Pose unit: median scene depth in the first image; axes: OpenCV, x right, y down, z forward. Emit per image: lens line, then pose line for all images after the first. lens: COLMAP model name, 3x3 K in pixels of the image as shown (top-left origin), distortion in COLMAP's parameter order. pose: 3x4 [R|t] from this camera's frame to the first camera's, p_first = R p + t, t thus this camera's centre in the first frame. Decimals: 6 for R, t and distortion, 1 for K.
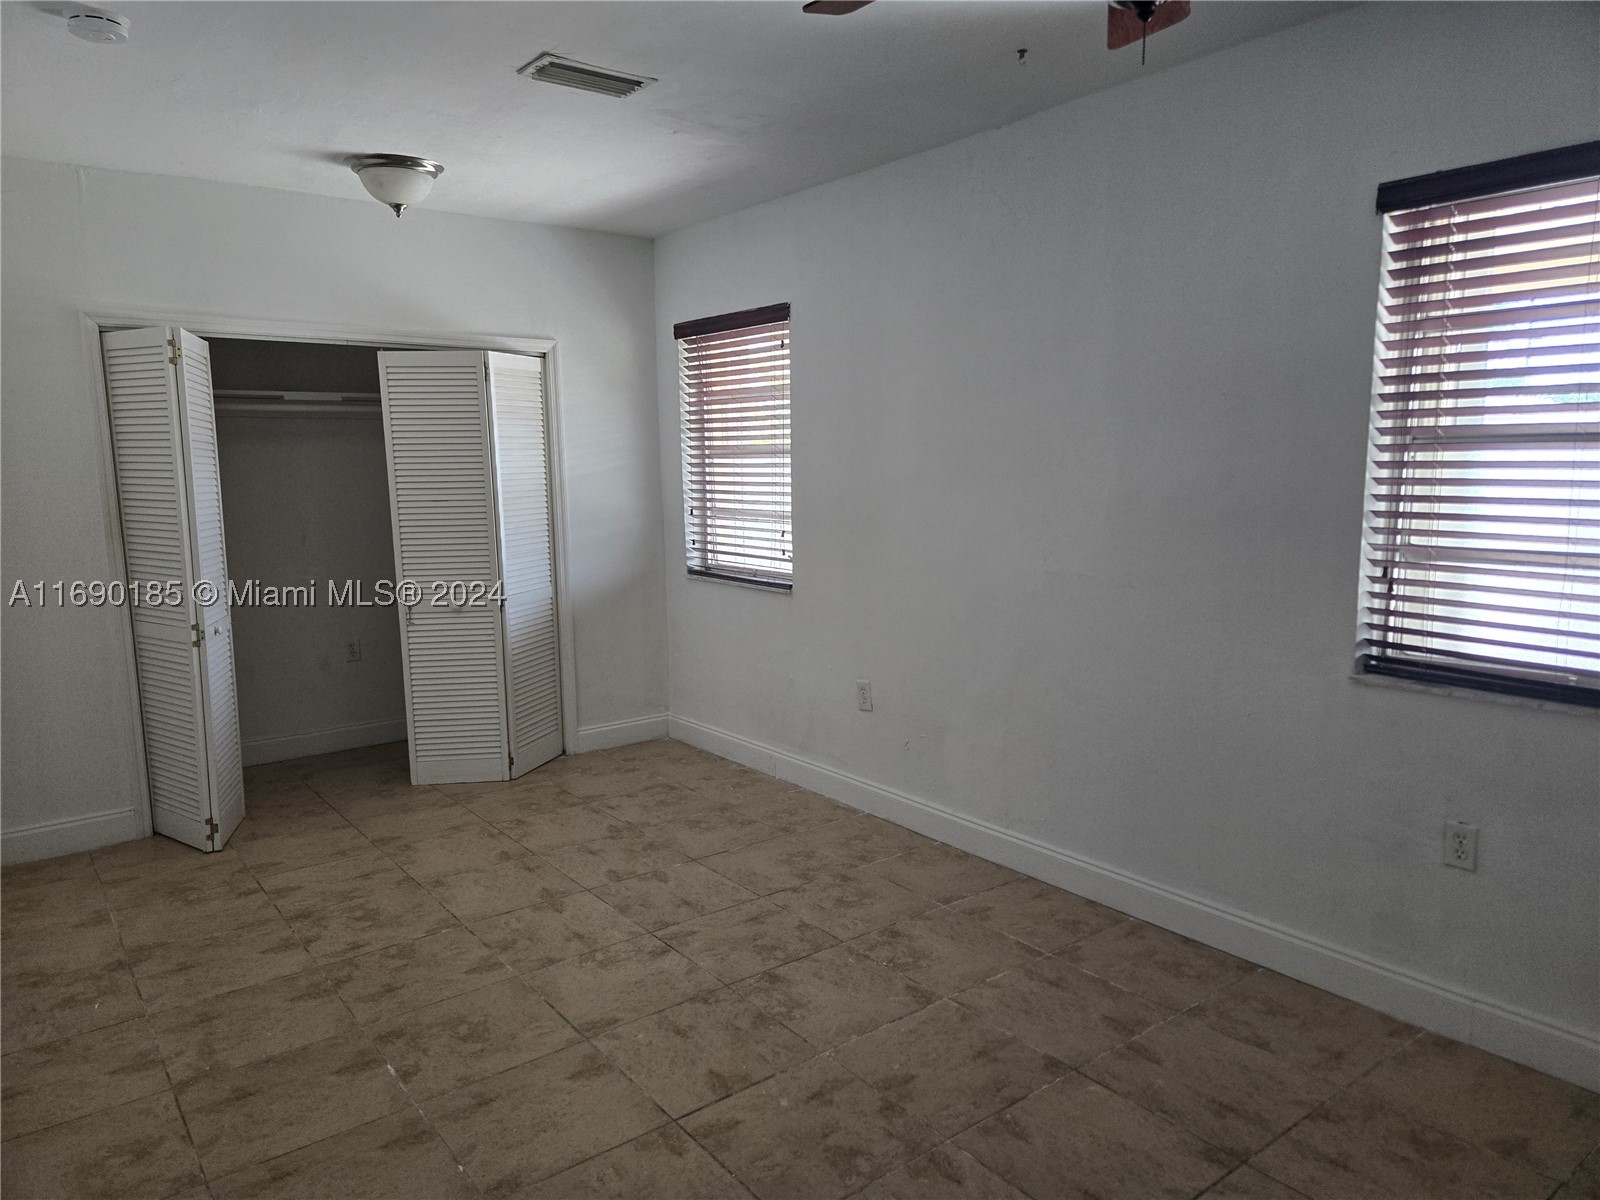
lens RADIAL K [[1074.6, 0, 791.2], [0, 1074.6, 599.5], [0, 0, 1]] dist [0.058768, -0.041855]
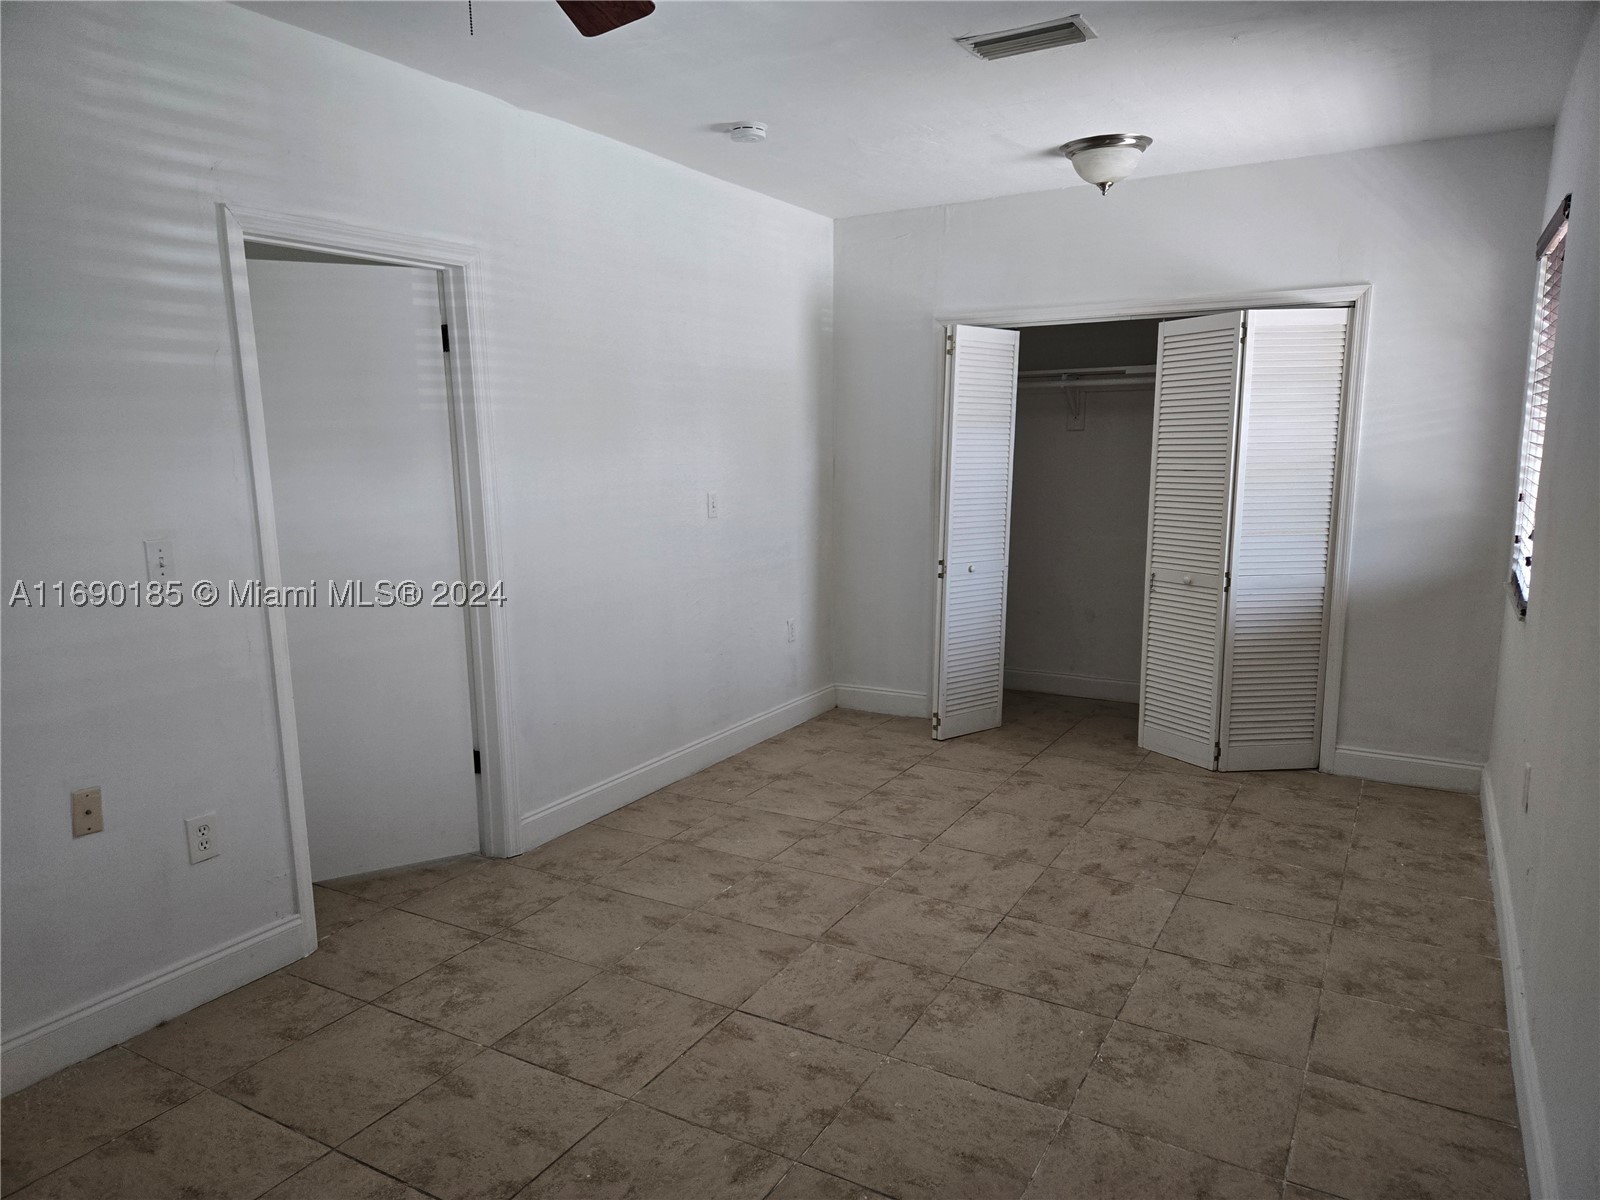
lens RADIAL K [[1074.6, 0, 789.2], [0, 1074.6, 598.1], [0, 0, 1]] dist [0.058768, -0.041855]
pose [[0.377810, 0.144919, -0.914471, 0.471150], [-0.118940, 0.987088, 0.107287, -0.041089], [0.918212, 0.068233, 0.390169, 0.303554]]
